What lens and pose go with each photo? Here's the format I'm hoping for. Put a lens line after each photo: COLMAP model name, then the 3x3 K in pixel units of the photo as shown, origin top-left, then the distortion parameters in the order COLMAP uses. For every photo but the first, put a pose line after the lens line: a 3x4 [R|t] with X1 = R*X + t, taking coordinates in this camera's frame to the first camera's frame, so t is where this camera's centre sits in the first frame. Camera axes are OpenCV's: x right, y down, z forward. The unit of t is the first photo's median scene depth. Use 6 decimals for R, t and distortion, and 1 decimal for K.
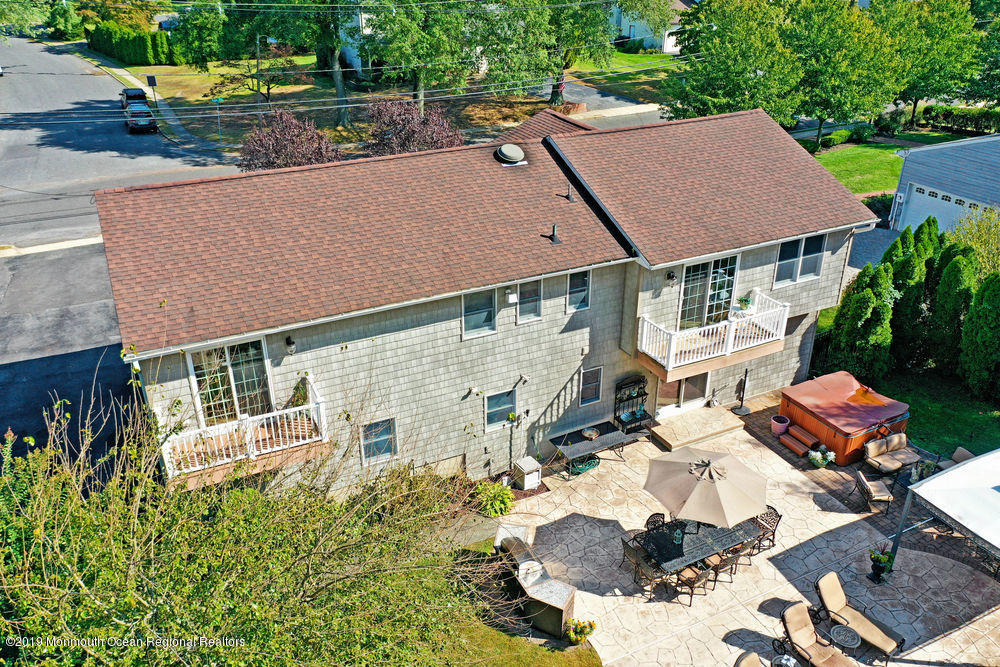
lens RADIAL K [[793.9, 0, 497.4], [0, 793.9, 335.1], [0, 0, 1]] dist [-0.016856, 0.017413]
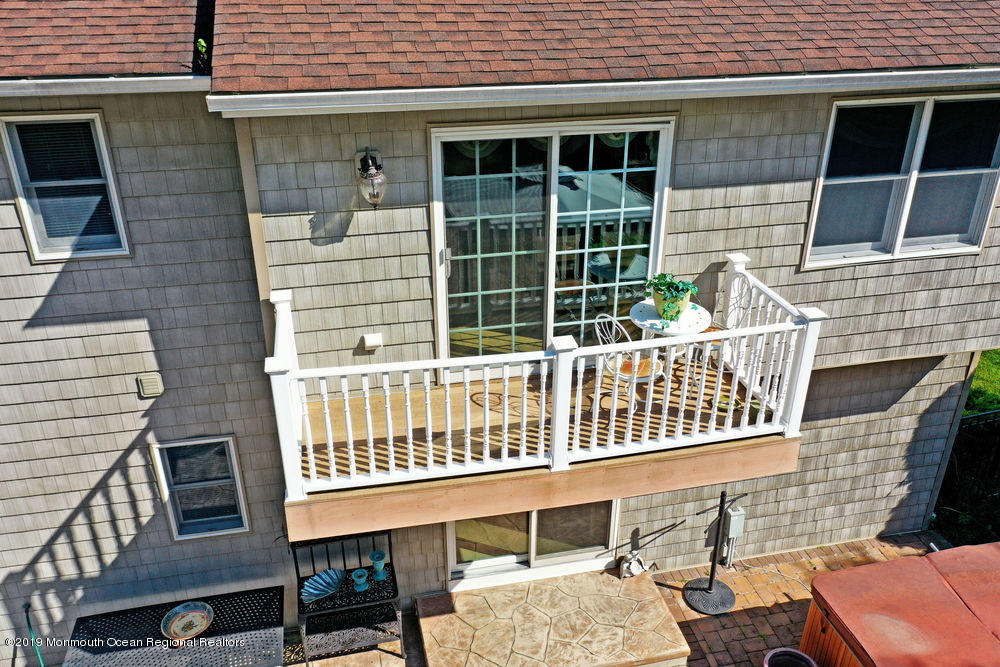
lens RADIAL K [[793.9, 0, 503.7], [0, 793.9, 329.9], [0, 0, 1]] dist [-0.016856, 0.017413]
pose [[0.969815, 0.112434, -0.216375, 0.308277], [-0.113614, 0.993500, 0.007018, -0.022098], [0.215758, 0.017777, 0.976285, 0.678989]]
